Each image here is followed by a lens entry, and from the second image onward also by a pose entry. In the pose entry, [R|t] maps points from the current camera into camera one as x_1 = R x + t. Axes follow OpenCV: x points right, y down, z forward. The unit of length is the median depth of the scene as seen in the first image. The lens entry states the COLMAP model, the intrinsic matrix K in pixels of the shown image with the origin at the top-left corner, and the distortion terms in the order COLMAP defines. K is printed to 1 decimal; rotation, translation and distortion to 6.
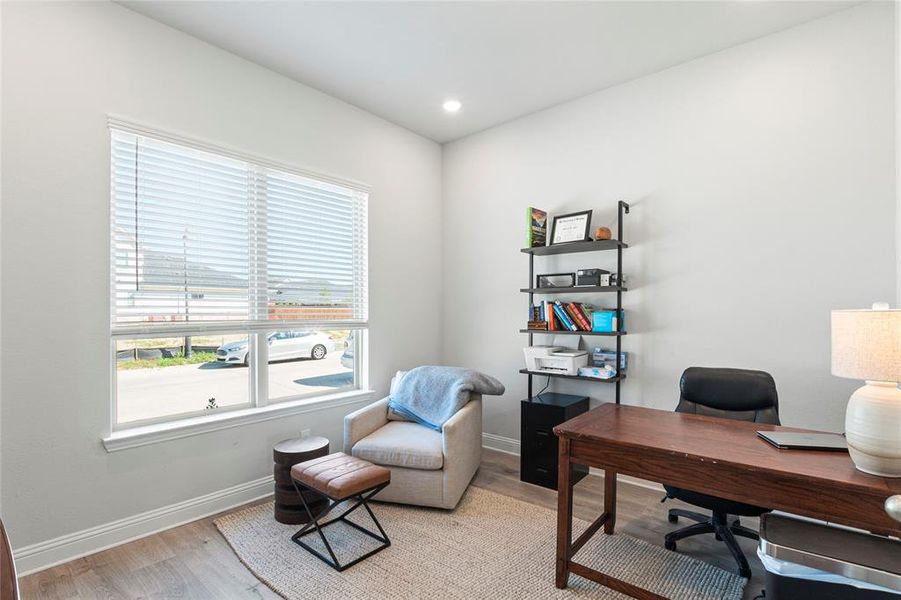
lens RADIAL K [[419.4, 0, 452.6], [0, 419.4, 309.3], [0, 0, 1]] dist [-0.005307, -0.000113]
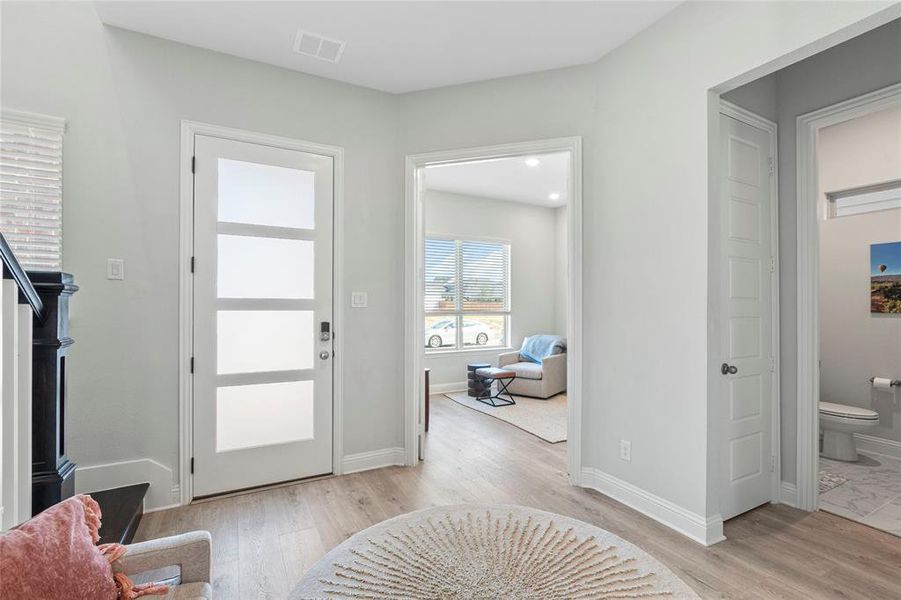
lens RADIAL K [[412.1, 0, 451.4], [0, 412.1, 302.6], [0, 0, 1]] dist [-0.024104, 0.002353]
pose [[0.928716, 0.000759, -0.370791, 0.267598], [-0.002287, 0.999991, -0.003683, -0.002440], [0.370784, 0.004268, 0.928709, -0.922550]]
